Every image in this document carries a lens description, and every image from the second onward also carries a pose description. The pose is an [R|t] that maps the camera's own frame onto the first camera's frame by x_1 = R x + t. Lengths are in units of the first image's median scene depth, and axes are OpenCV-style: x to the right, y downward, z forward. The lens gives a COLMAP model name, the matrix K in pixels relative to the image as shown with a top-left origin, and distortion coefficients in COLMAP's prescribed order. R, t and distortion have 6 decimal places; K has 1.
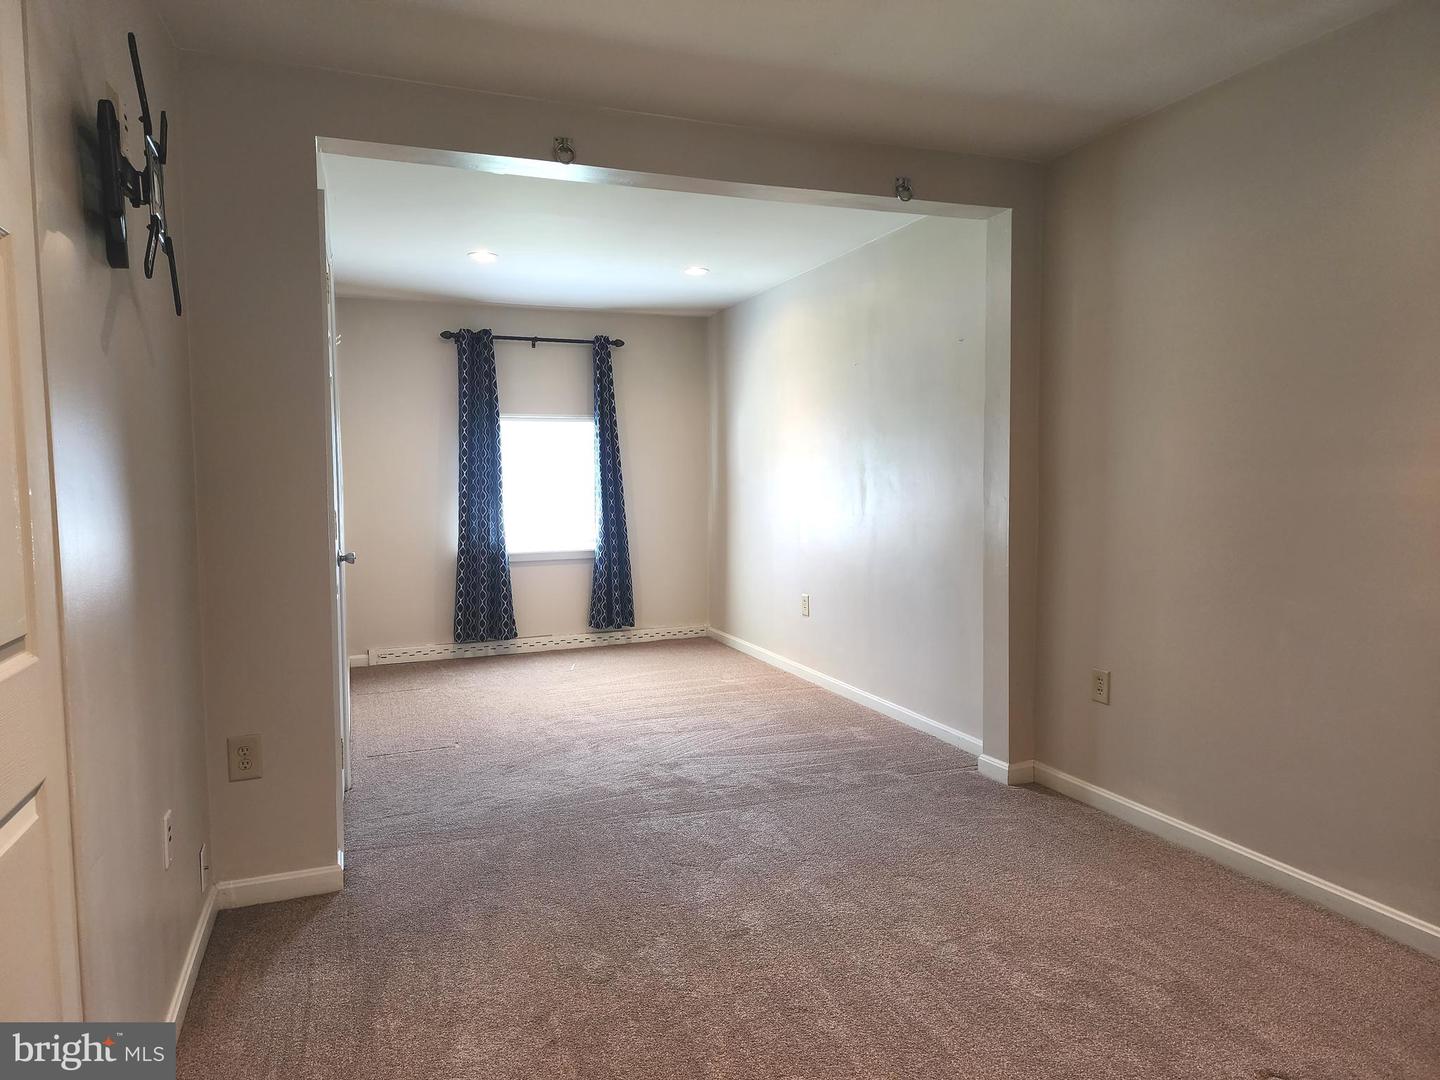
lens RADIAL K [[967.1, 0, 720.7], [0, 967.1, 534.4], [0, 0, 1]] dist [0.100502, -0.096704]
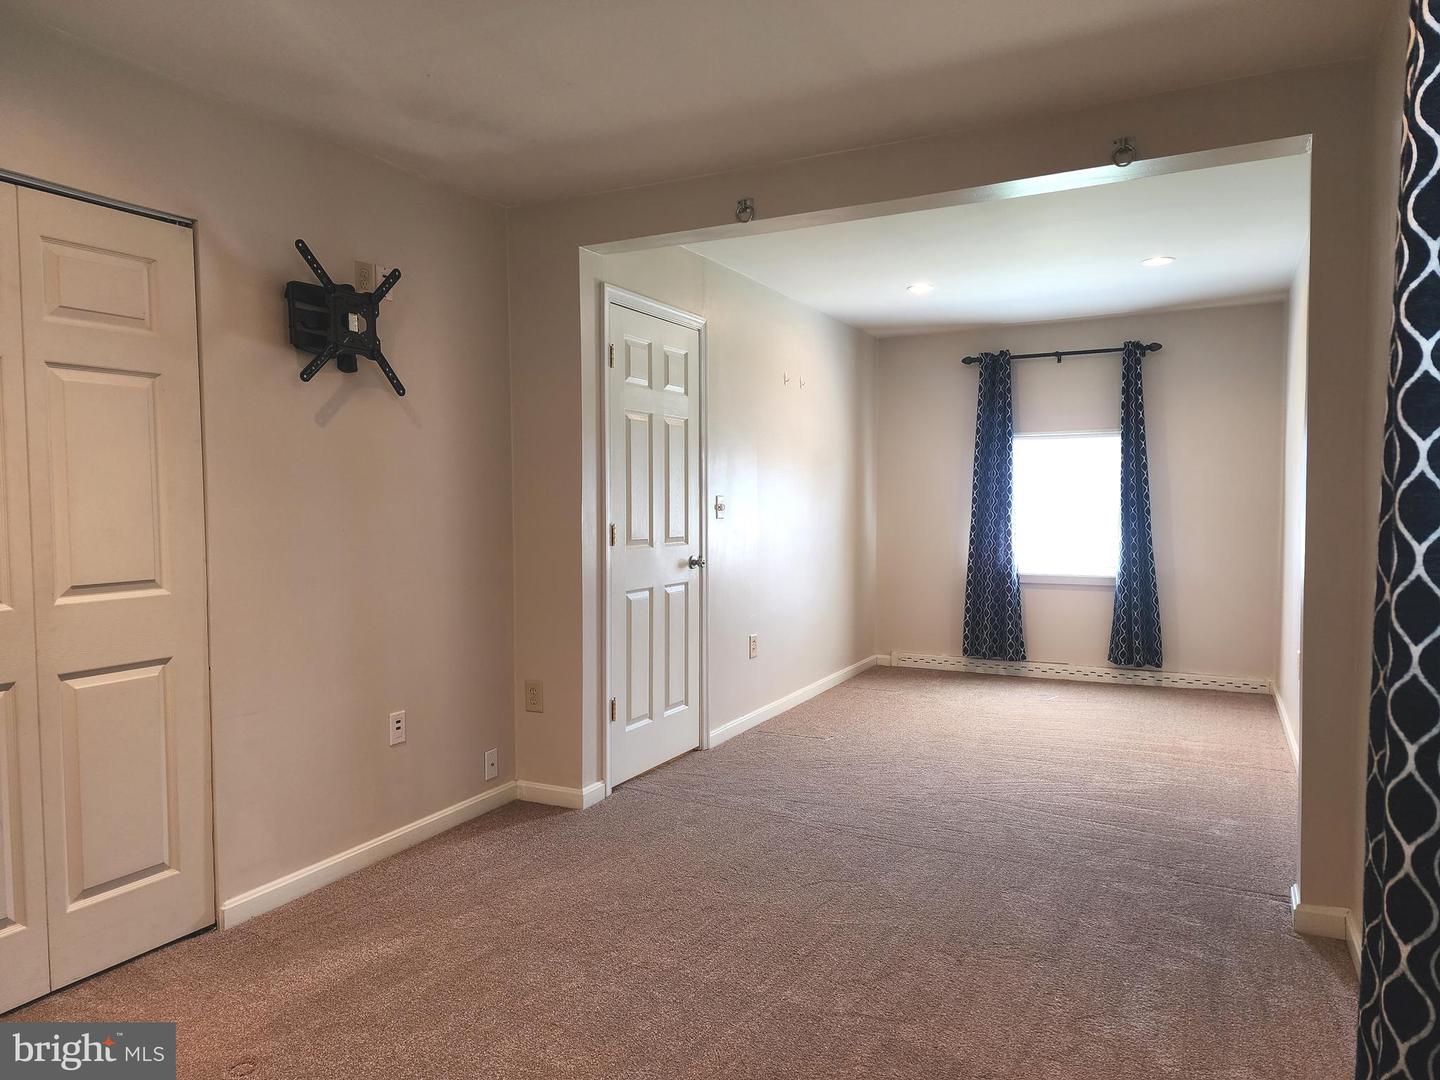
lens RADIAL K [[967.1, 0, 720.7], [0, 967.1, 534.4], [0, 0, 1]] dist [0.100502, -0.096704]
pose [[0.670255, 0.036573, -0.741229, 0.310740], [-0.048651, 0.998802, 0.005289, -0.011029], [0.740534, 0.032517, 0.671231, 0.108579]]
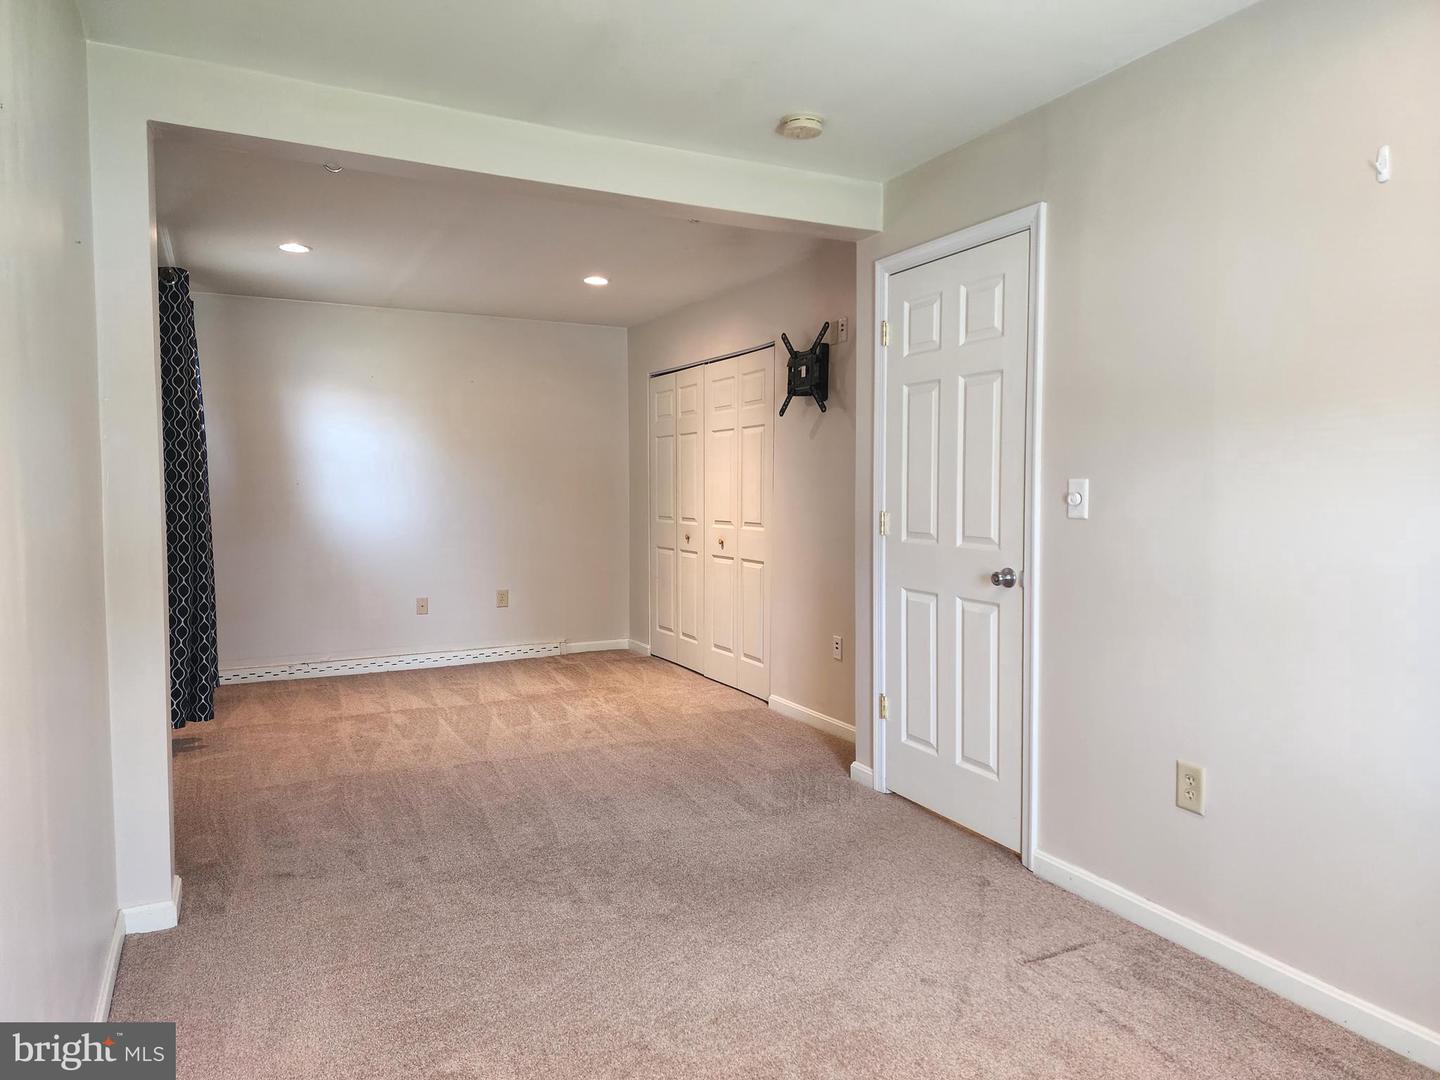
lens RADIAL K [[967.1, 0, 720.7], [0, 967.1, 534.4], [0, 0, 1]] dist [0.100502, -0.096704]
pose [[-0.995073, 0.010418, -0.098596, -0.020820], [-0.000957, 0.993408, 0.114627, -0.063222], [0.099140, 0.114157, -0.988504, 1.009374]]
